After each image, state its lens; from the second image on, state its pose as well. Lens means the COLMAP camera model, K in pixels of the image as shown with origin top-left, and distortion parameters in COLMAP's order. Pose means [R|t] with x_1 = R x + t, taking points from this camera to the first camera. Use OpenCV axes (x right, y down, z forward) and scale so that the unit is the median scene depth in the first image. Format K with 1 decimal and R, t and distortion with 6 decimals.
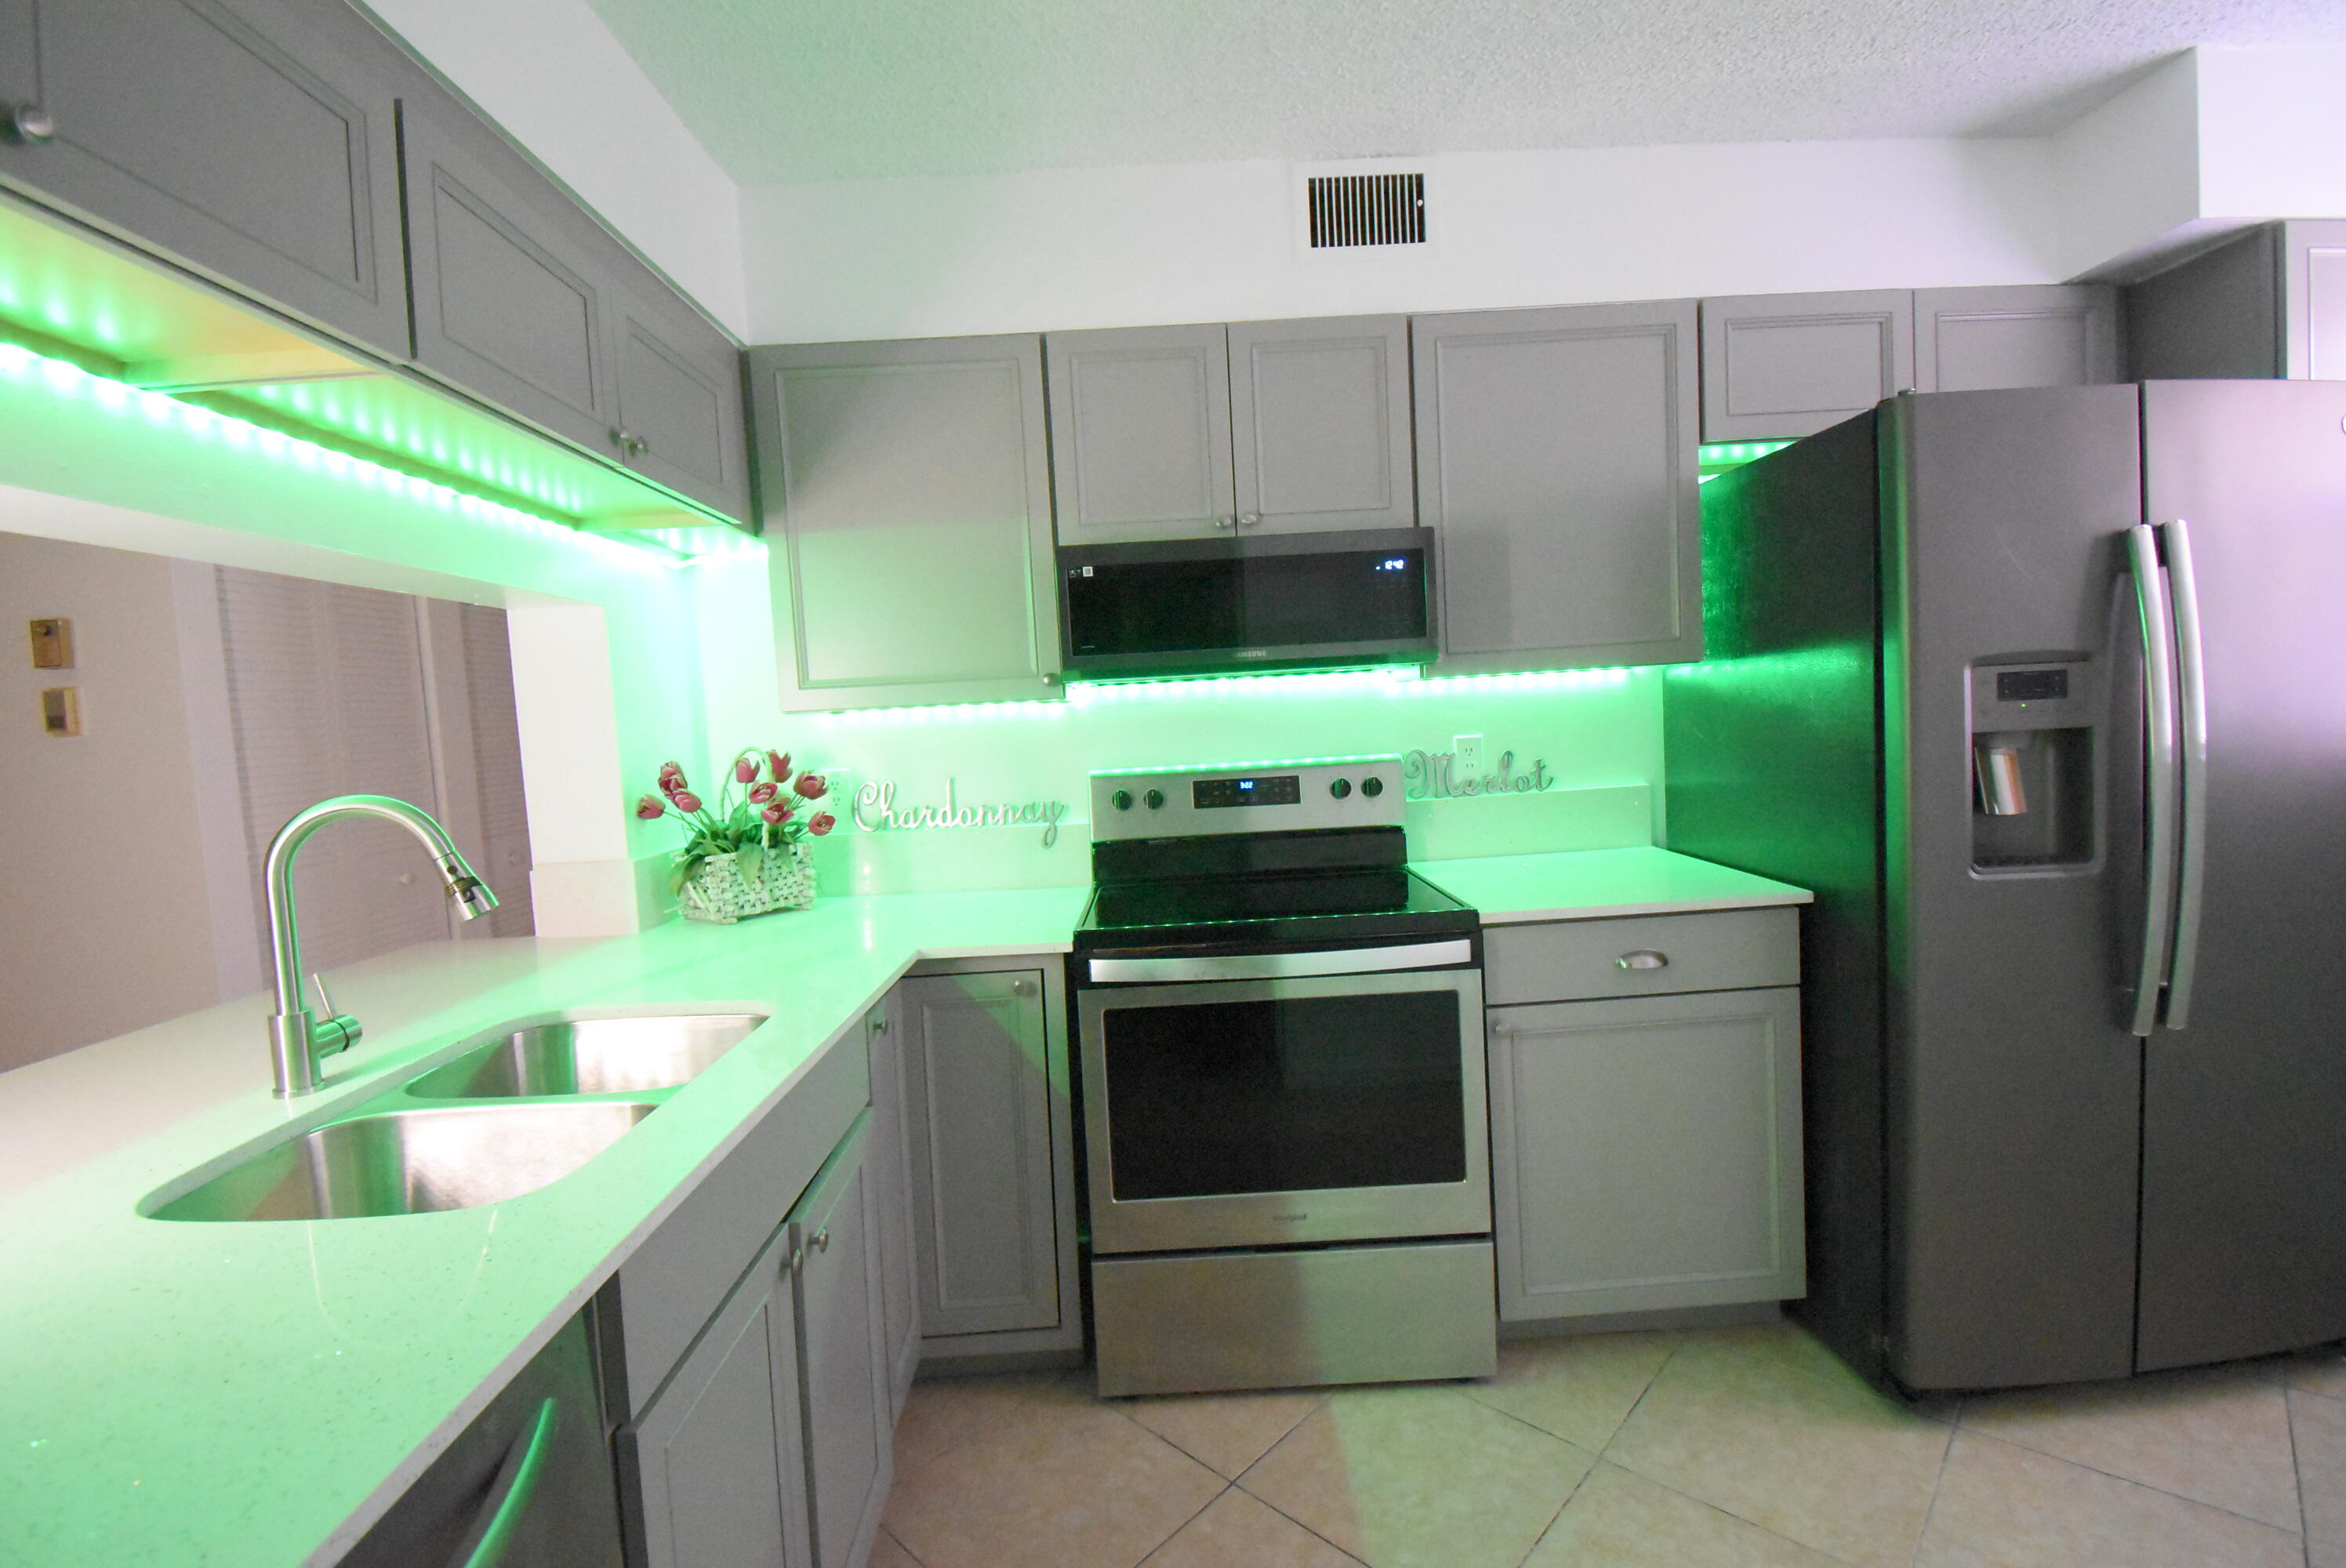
lens RADIAL K [[1063.2, 0, 1179.7], [0, 1063.2, 775.3], [0, 0, 1]] dist [0.025677, -0.028828]
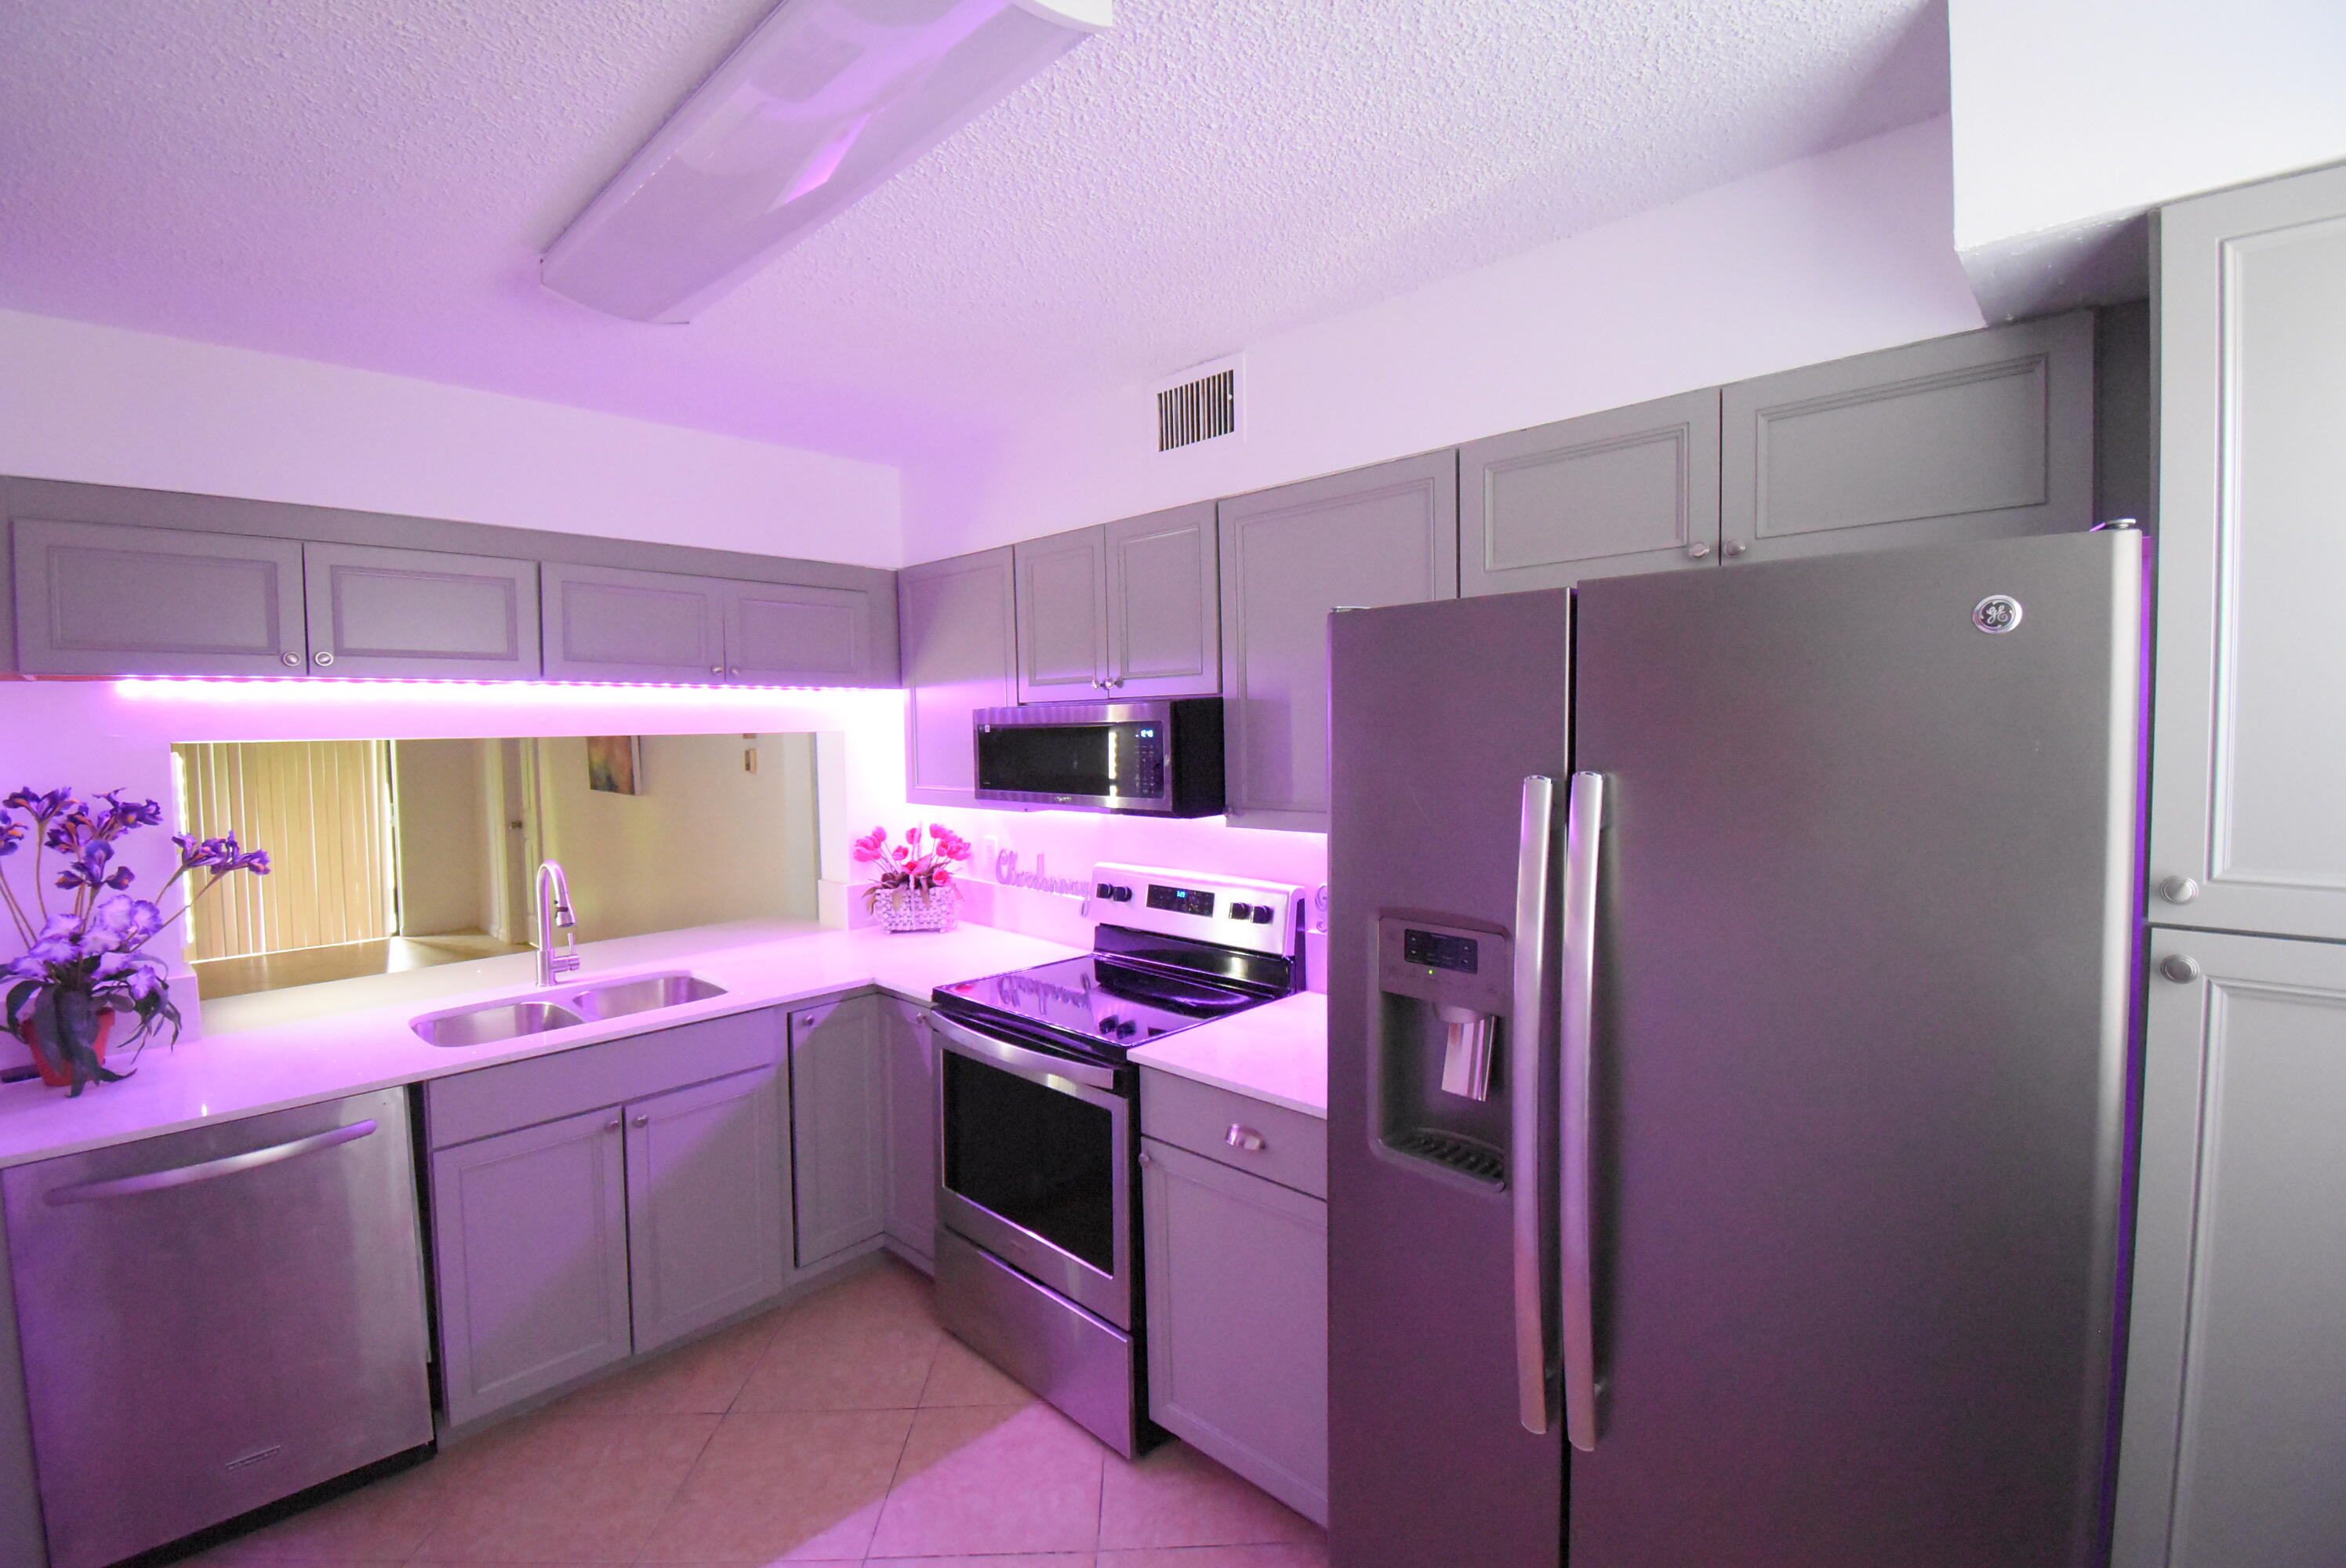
lens RADIAL K [[1085.2, 0, 1167.3], [0, 1085.2, 747.0], [0, 0, 1]] dist [0.013134, 0.000097]
pose [[0.685077, 0.060277, -0.725972, 1.018768], [-0.056988, 0.997951, 0.029081, -0.208030], [0.726238, 0.021449, 0.687109, 0.197967]]
